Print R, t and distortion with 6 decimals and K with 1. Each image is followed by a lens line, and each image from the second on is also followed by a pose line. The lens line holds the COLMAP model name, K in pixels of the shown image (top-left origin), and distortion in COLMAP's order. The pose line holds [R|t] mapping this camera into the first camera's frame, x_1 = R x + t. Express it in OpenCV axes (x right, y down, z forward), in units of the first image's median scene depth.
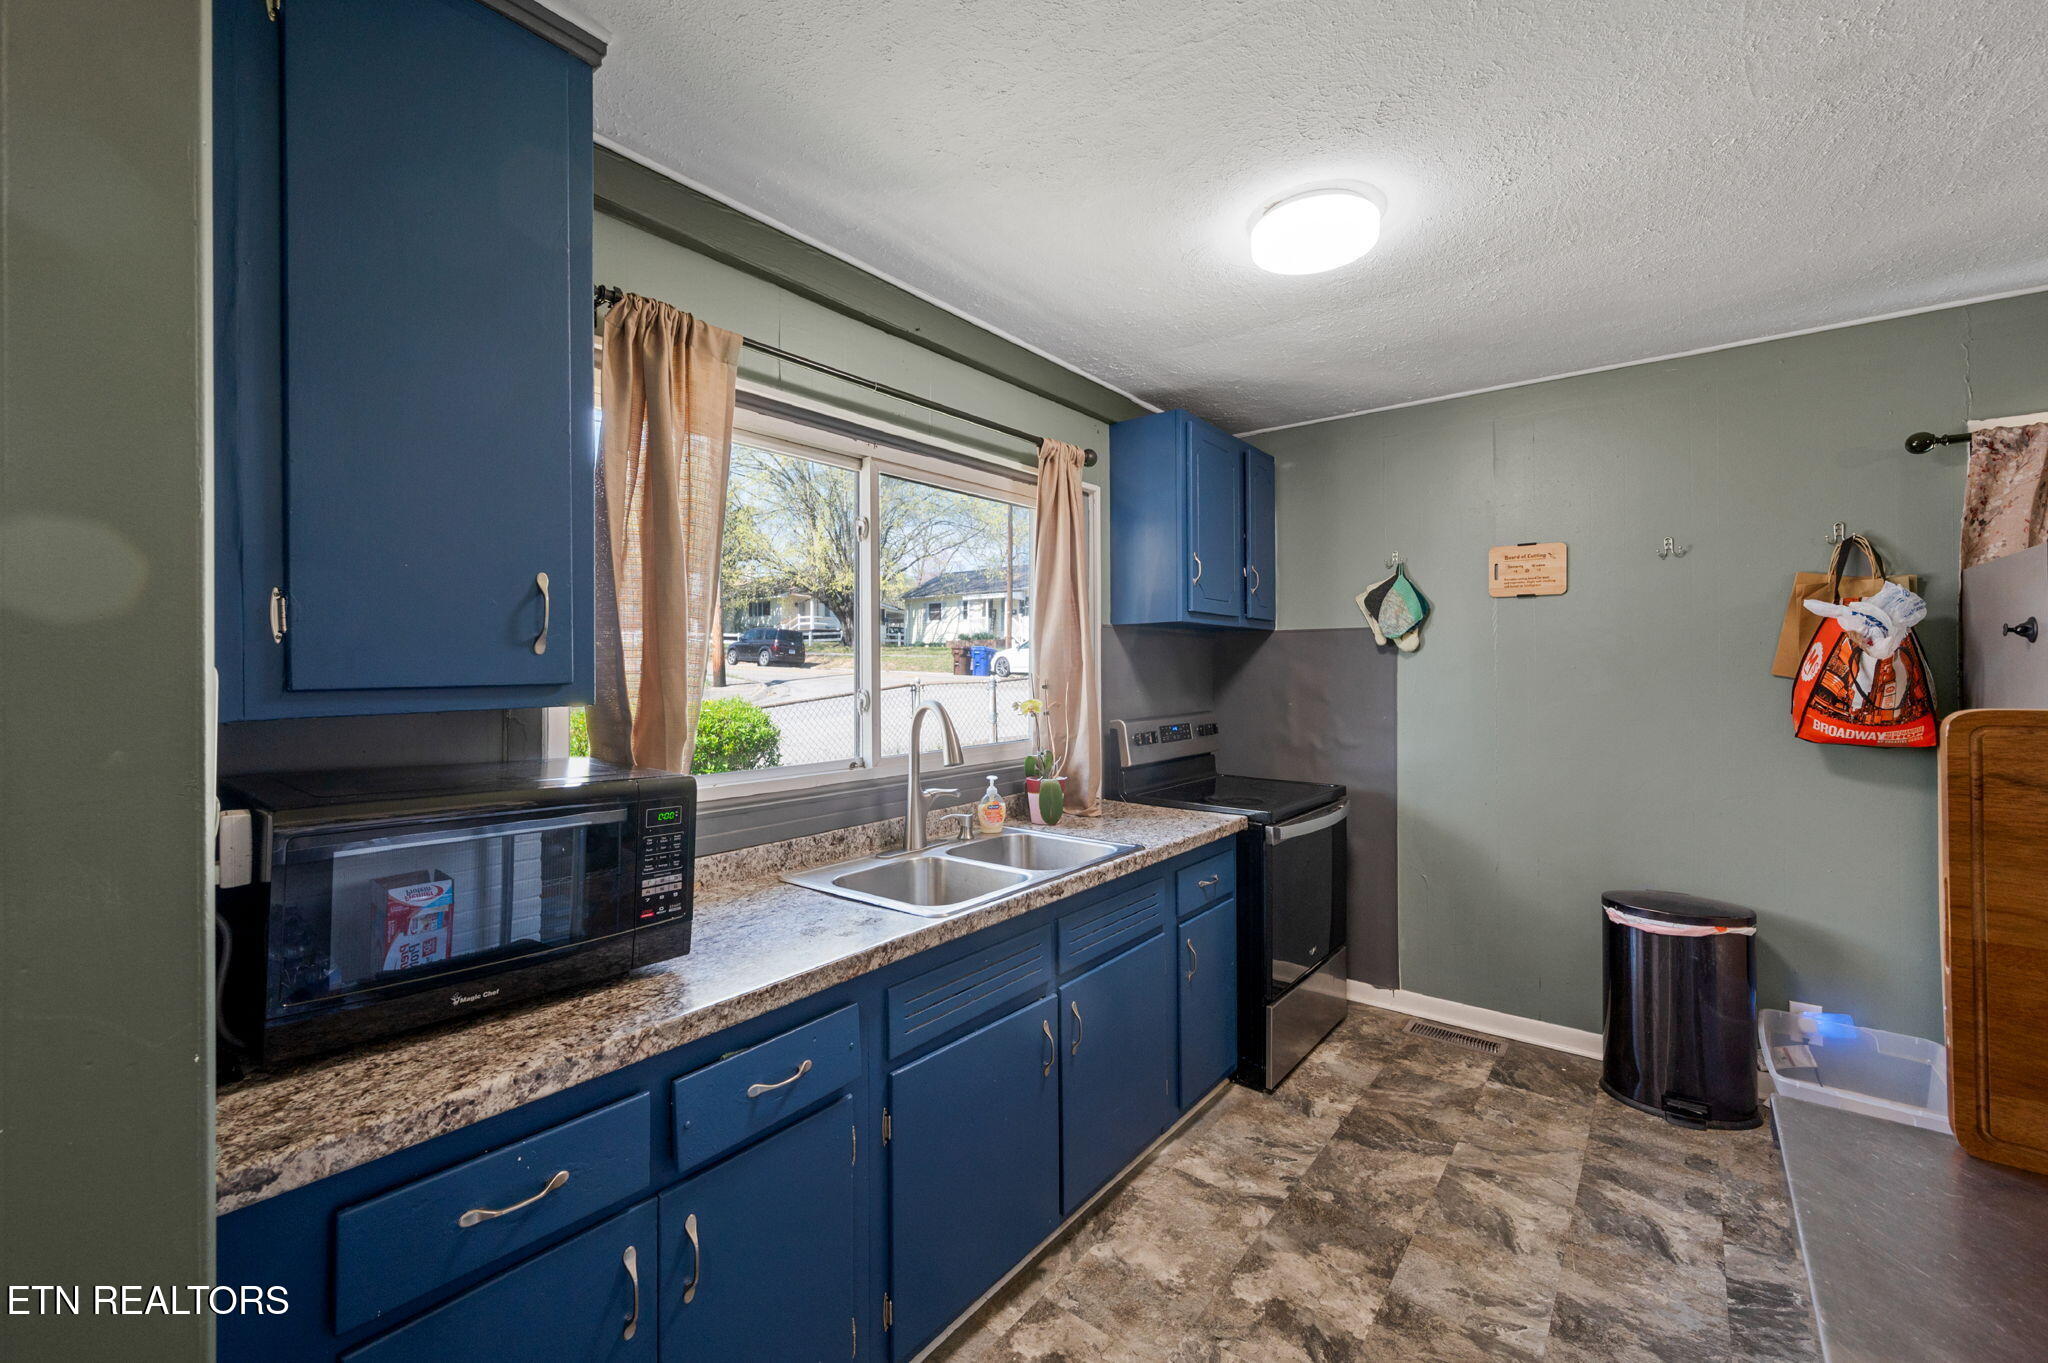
lens RADIAL K [[831.9, 0, 1020.8], [0, 831.9, 665.4], [0, 0, 1]] dist [-0.002191, -0.000143]
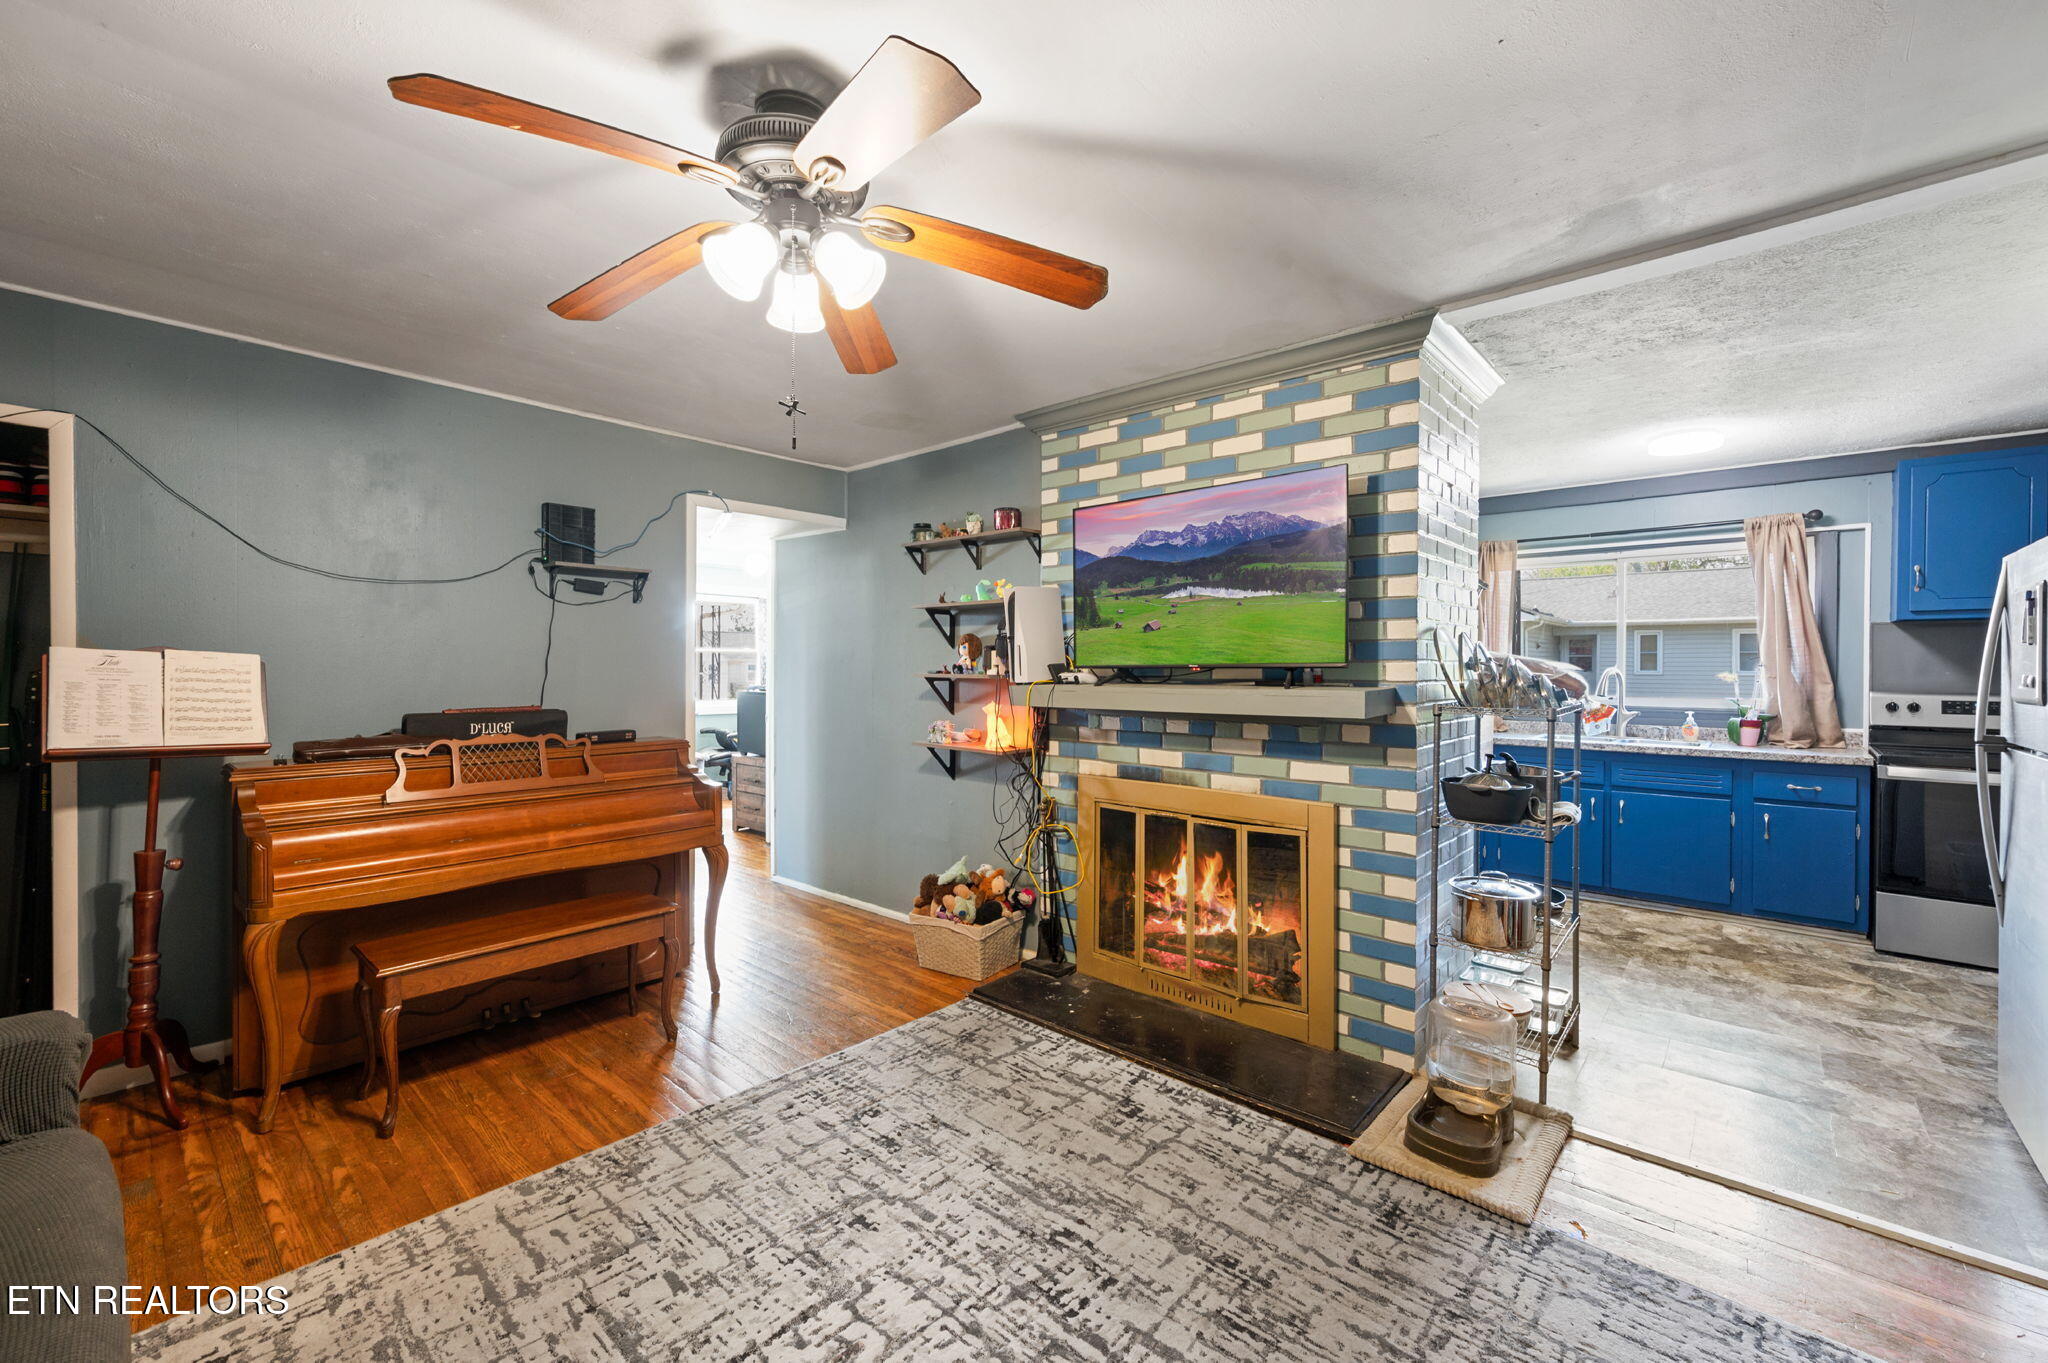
lens RADIAL K [[831.9, 0, 1020.8], [0, 831.9, 665.4], [0, 0, 1]] dist [-0.002191, -0.000143]
pose [[-0.060077, 0.002967, -0.998189, 2.451174], [-0.001620, 0.999994, 0.003070, 0.029525], [0.998192, 0.001801, -0.060072, -0.514319]]
